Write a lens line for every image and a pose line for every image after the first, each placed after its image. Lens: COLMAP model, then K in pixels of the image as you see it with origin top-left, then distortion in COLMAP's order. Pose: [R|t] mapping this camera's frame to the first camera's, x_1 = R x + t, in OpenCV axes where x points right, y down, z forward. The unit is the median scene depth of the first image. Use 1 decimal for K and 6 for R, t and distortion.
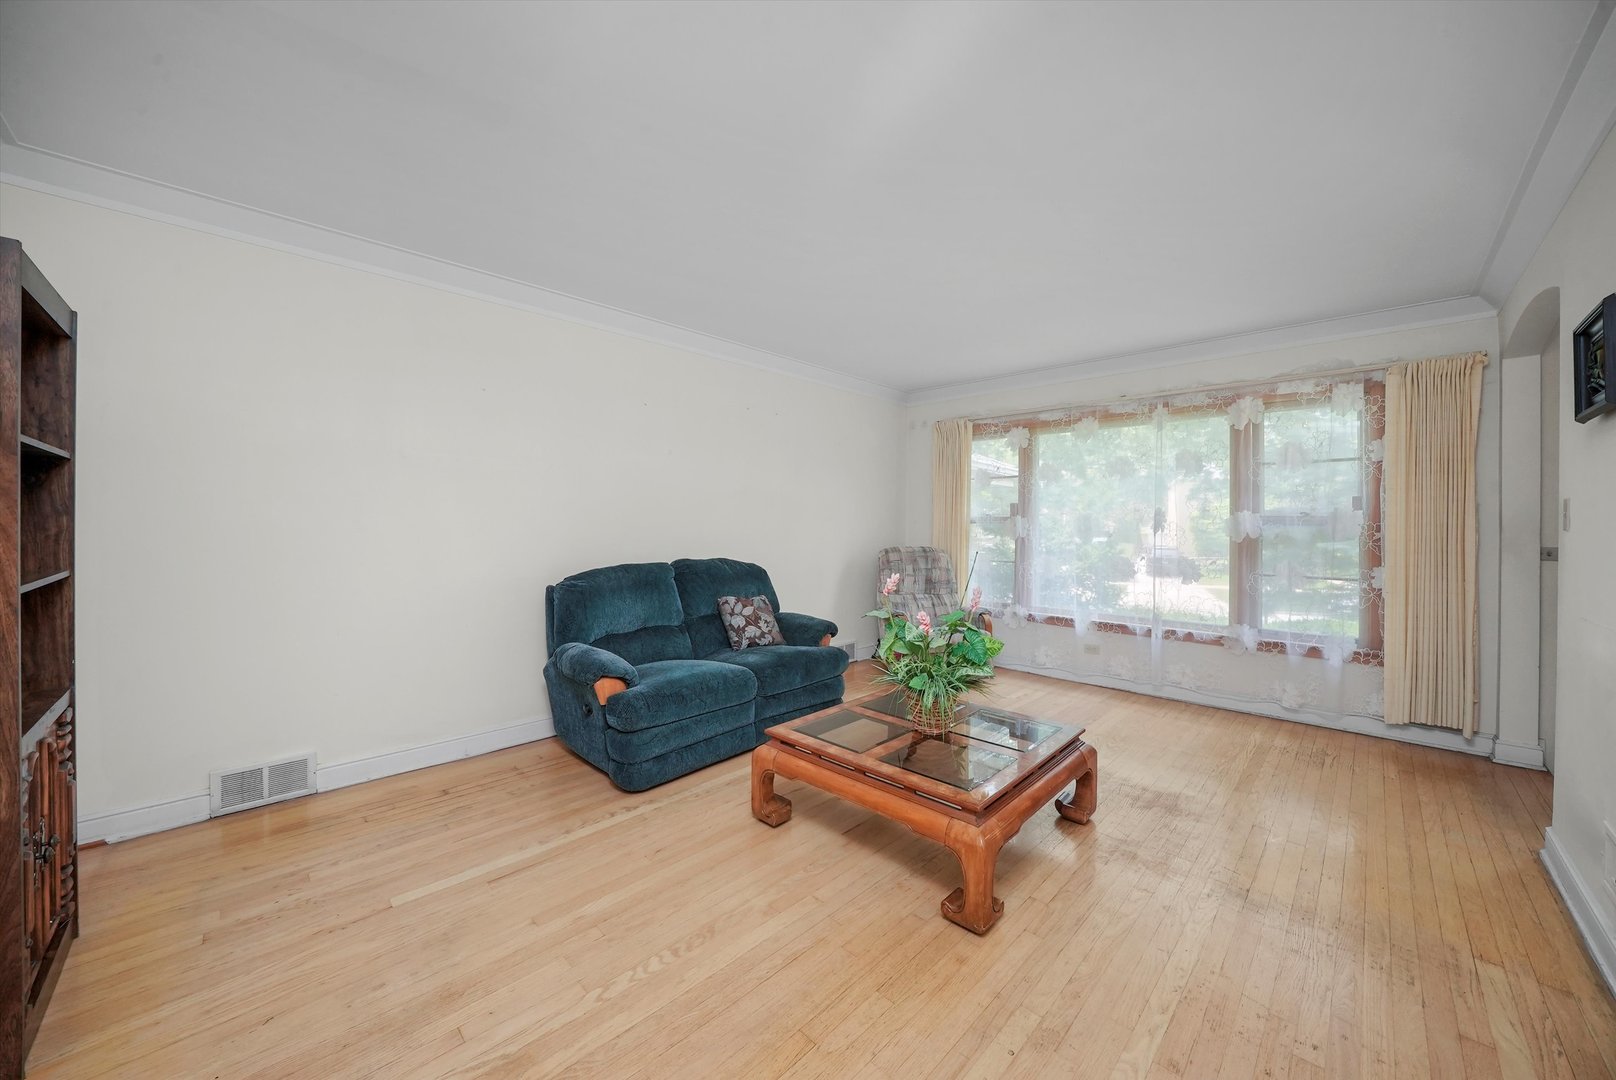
lens RADIAL K [[587.6, 0, 800.5], [0, 587.6, 526.1], [0, 0, 1]] dist [-0.014447, -0.000090]
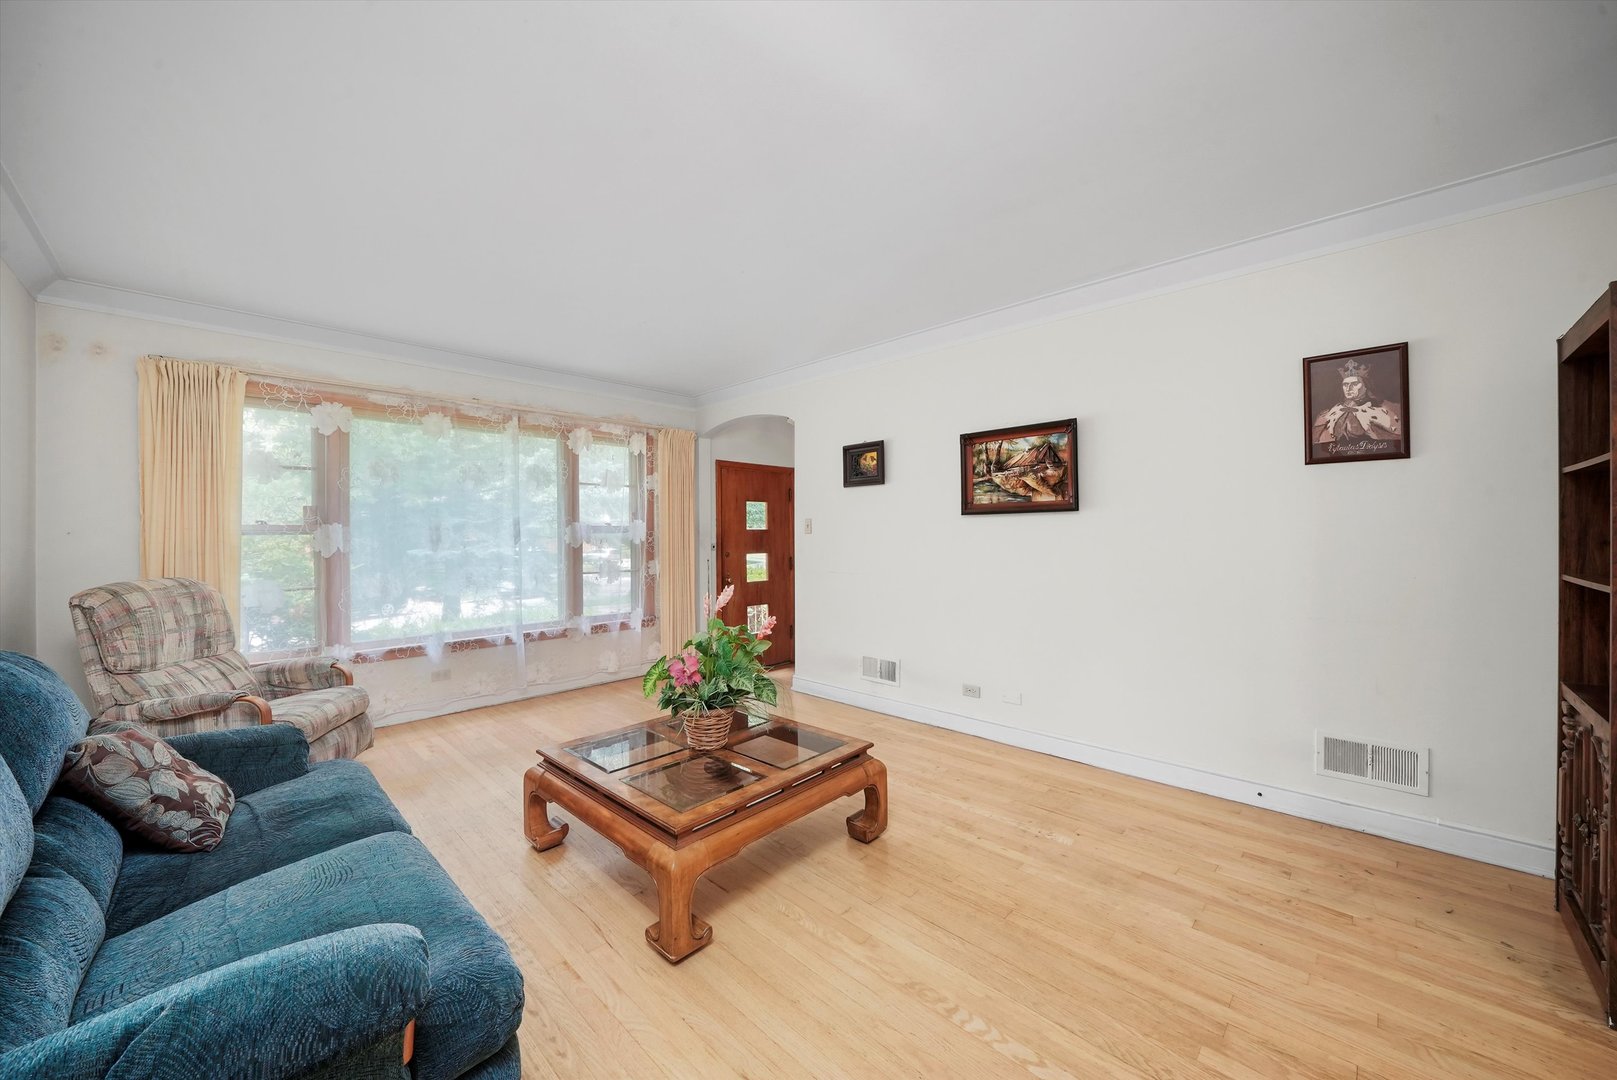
lens RADIAL K [[602.8, 0, 808.5], [0, 602.8, 540.0], [0, 0, 1]] dist [-0.018422, 0.000003]
pose [[-0.021606, -0.017188, 0.999619, -0.472863], [0.013514, 0.999756, 0.017482, -0.003264], [-0.999675, 0.013887, -0.021368, 0.524038]]
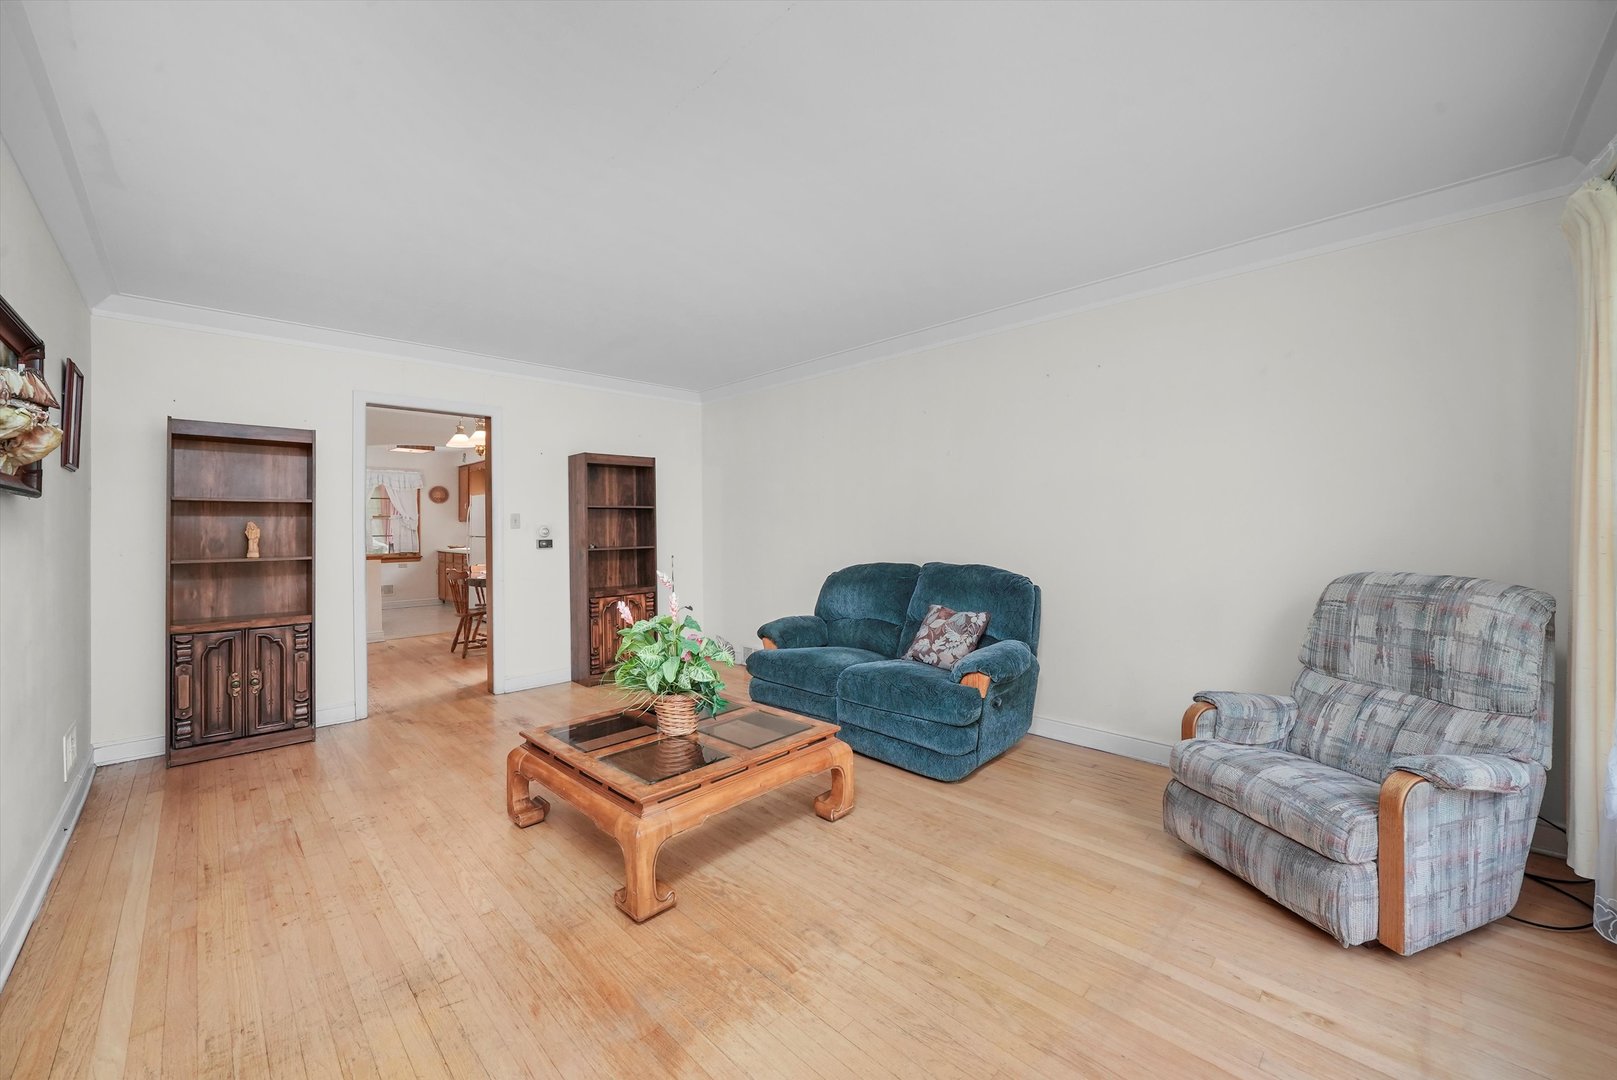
lens RADIAL K [[602.8, 0, 808.5], [0, 602.8, 540.0], [0, 0, 1]] dist [-0.018422, 0.000003]
pose [[0.010942, 0.007868, -0.999909, 0.767385], [0.002405, 0.999966, 0.007895, 0.009366], [0.999937, -0.002491, 0.010922, 0.745410]]
